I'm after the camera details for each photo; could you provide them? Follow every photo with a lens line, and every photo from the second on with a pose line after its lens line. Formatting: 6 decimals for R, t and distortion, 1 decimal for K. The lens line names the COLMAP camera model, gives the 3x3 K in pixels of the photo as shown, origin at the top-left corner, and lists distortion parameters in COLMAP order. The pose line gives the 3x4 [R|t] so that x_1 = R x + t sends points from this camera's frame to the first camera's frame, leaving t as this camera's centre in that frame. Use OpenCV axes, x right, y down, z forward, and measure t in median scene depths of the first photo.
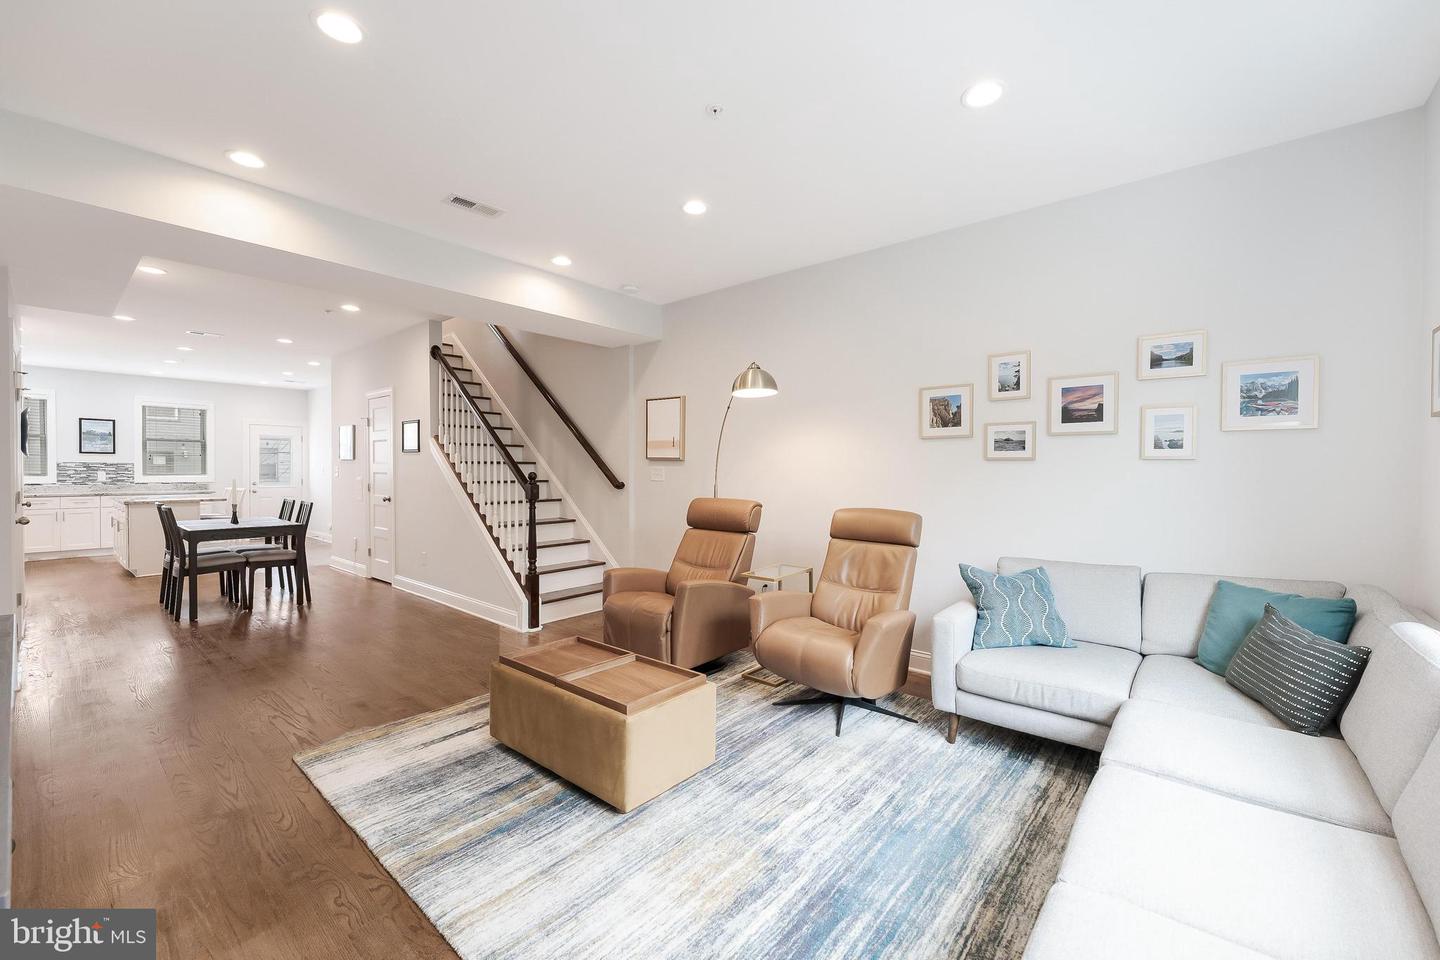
lens RADIAL K [[578.5, 0, 720.0], [0, 578.5, 480.0], [0, 0, 1]] dist [-0.000406, -0.000198]
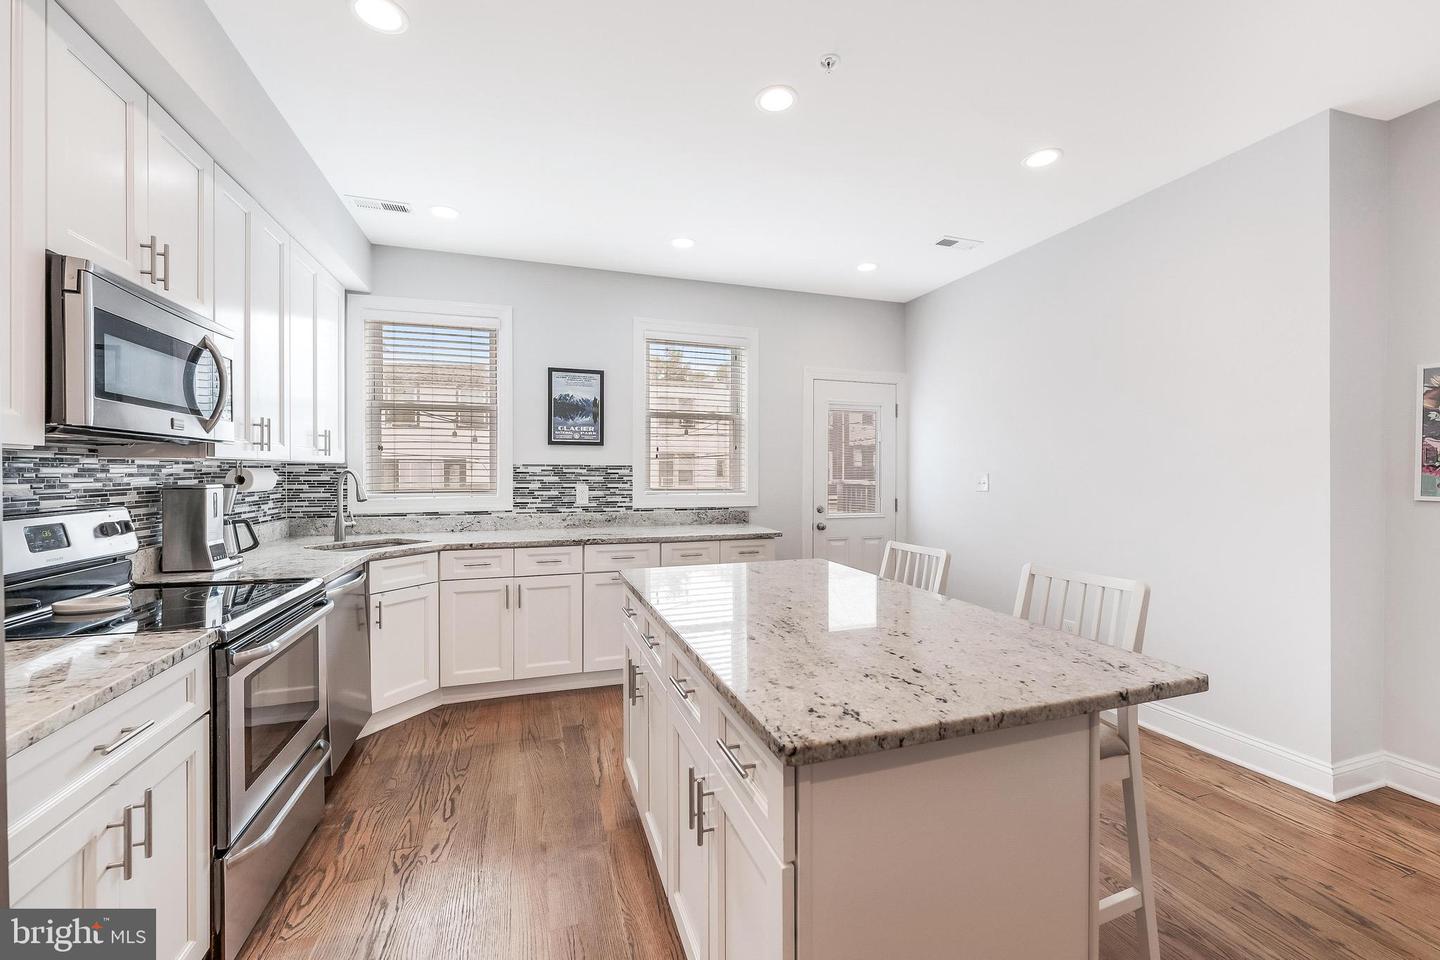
lens RADIAL K [[584.1, 0, 725.3], [0, 584.1, 472.3], [0, 0, 1]] dist [0.001764, 0.000020]
pose [[0.855727, -0.006395, -0.517388, -1.306394], [-0.004028, 0.999811, -0.019020, -0.027937], [0.517412, 0.018360, 0.855540, 1.180952]]
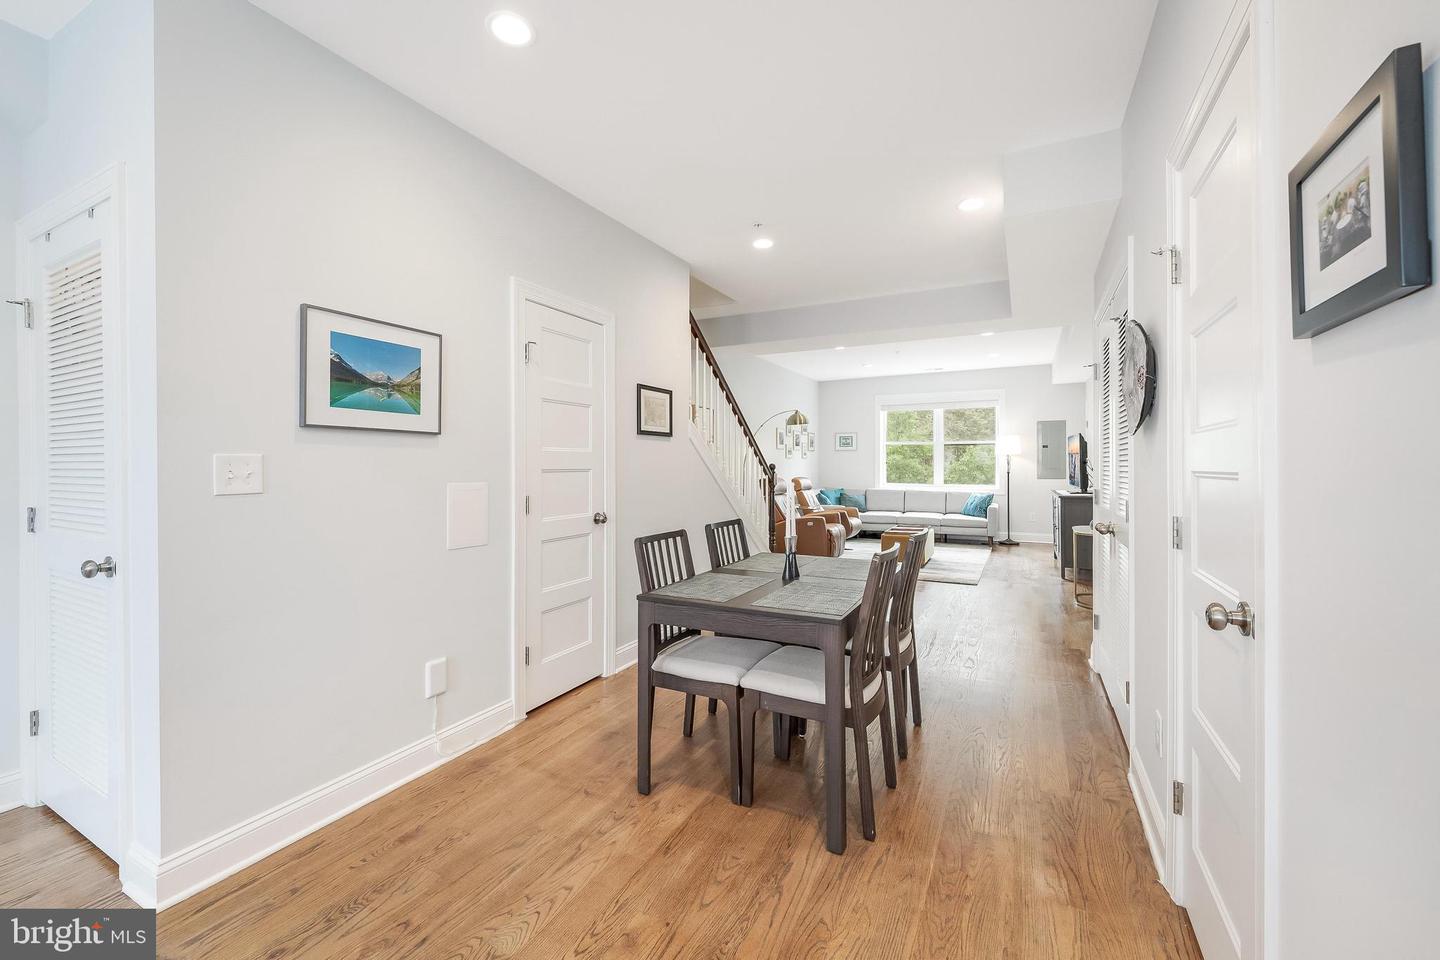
lens RADIAL K [[572.1, 0, 721.2], [0, 572.1, 462.0], [0, 0, 1]] dist [0.000301, -0.000003]
pose [[-0.216759, -0.001141, 0.976224, -1.419360], [0.018345, 0.999818, 0.005242, -0.023957], [-0.976053, 0.019045, -0.216699, 1.279024]]
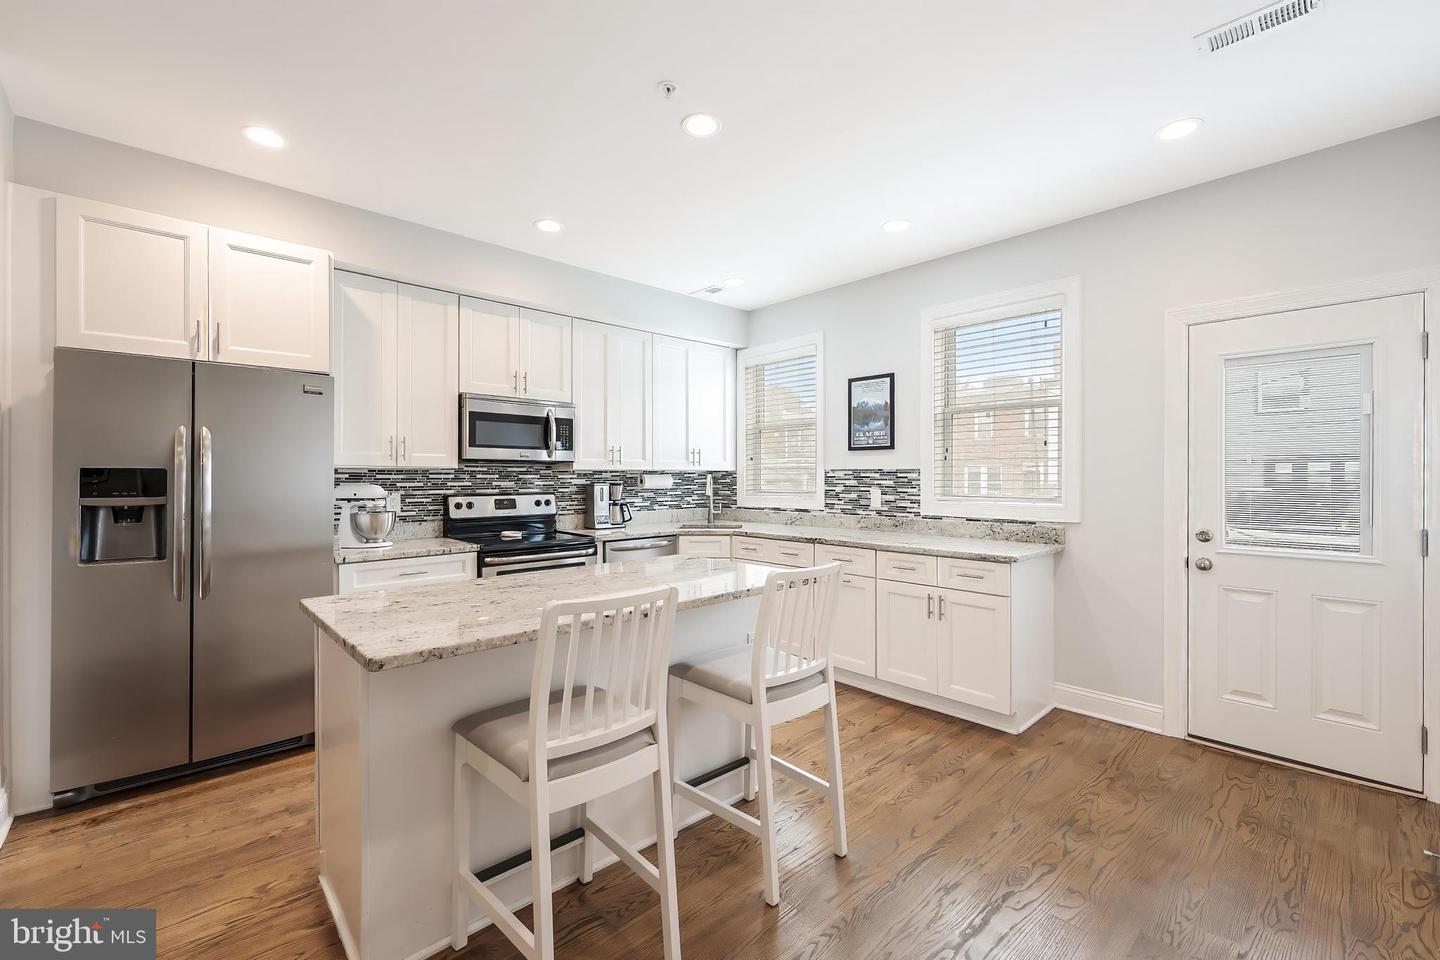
lens RADIAL K [[605.8, 0, 718.0], [0, 605.8, 473.2], [0, 0, 1]] dist [-0.000291, -0.000079]
pose [[-0.123137, -0.013093, -0.992303, -1.015321], [-0.016618, 0.999800, -0.011130, -0.033928], [0.992251, 0.015119, -0.123330, 1.663540]]
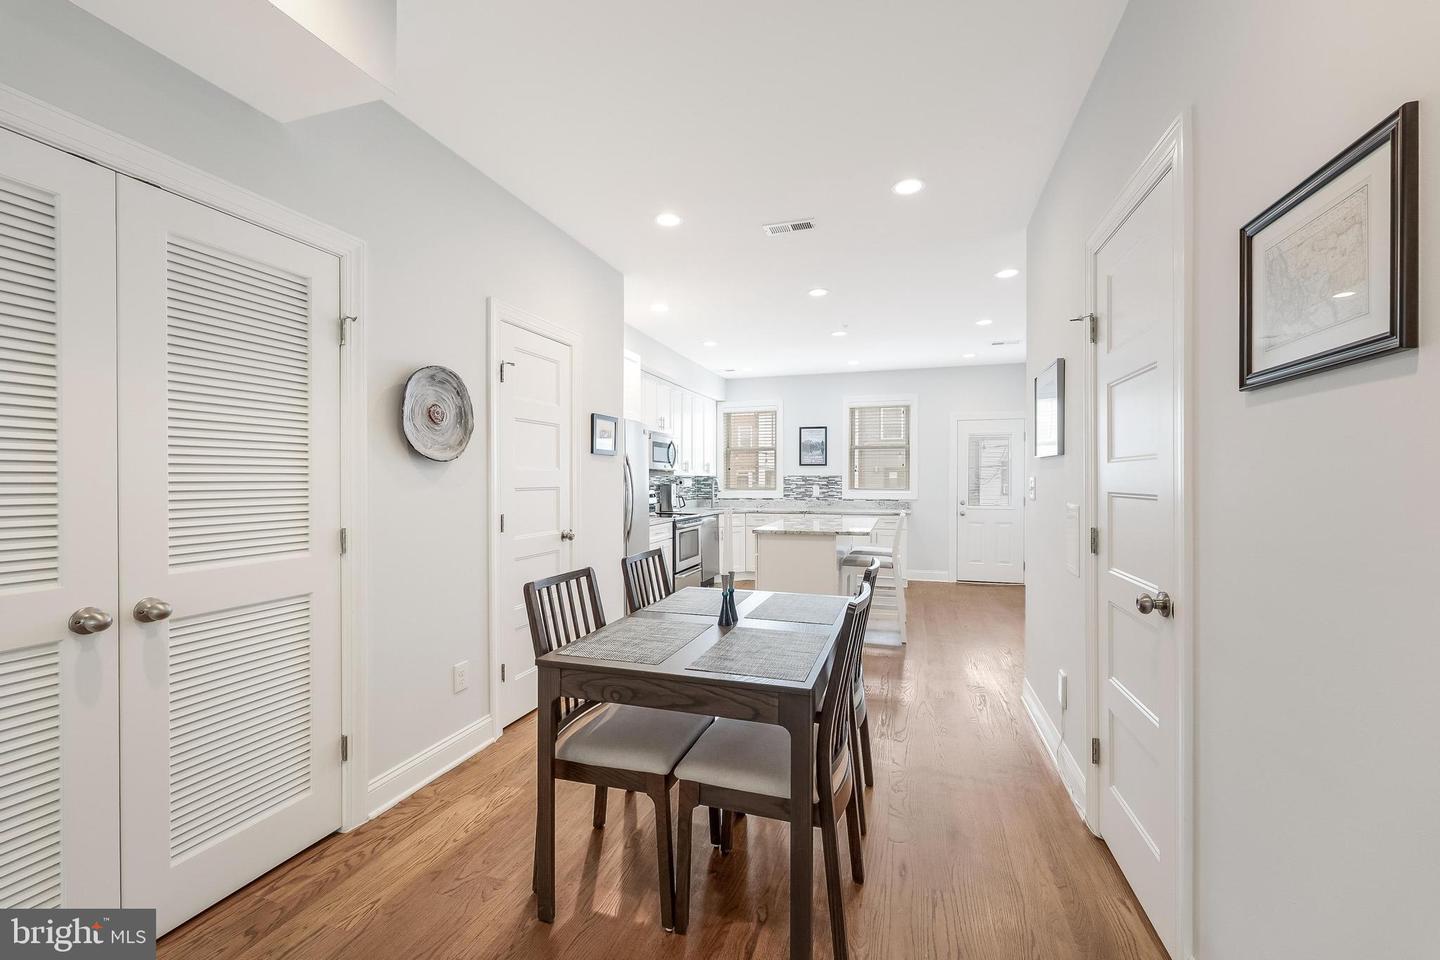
lens RADIAL K [[578.5, 0, 720.0], [0, 578.5, 480.0], [0, 0, 1]] dist [-0.000406, -0.000198]
pose [[0.376978, -0.007853, -0.926189, -0.532683], [-0.012049, 0.999838, -0.013382, -0.017169], [0.926144, 0.016204, 0.376823, 0.937637]]
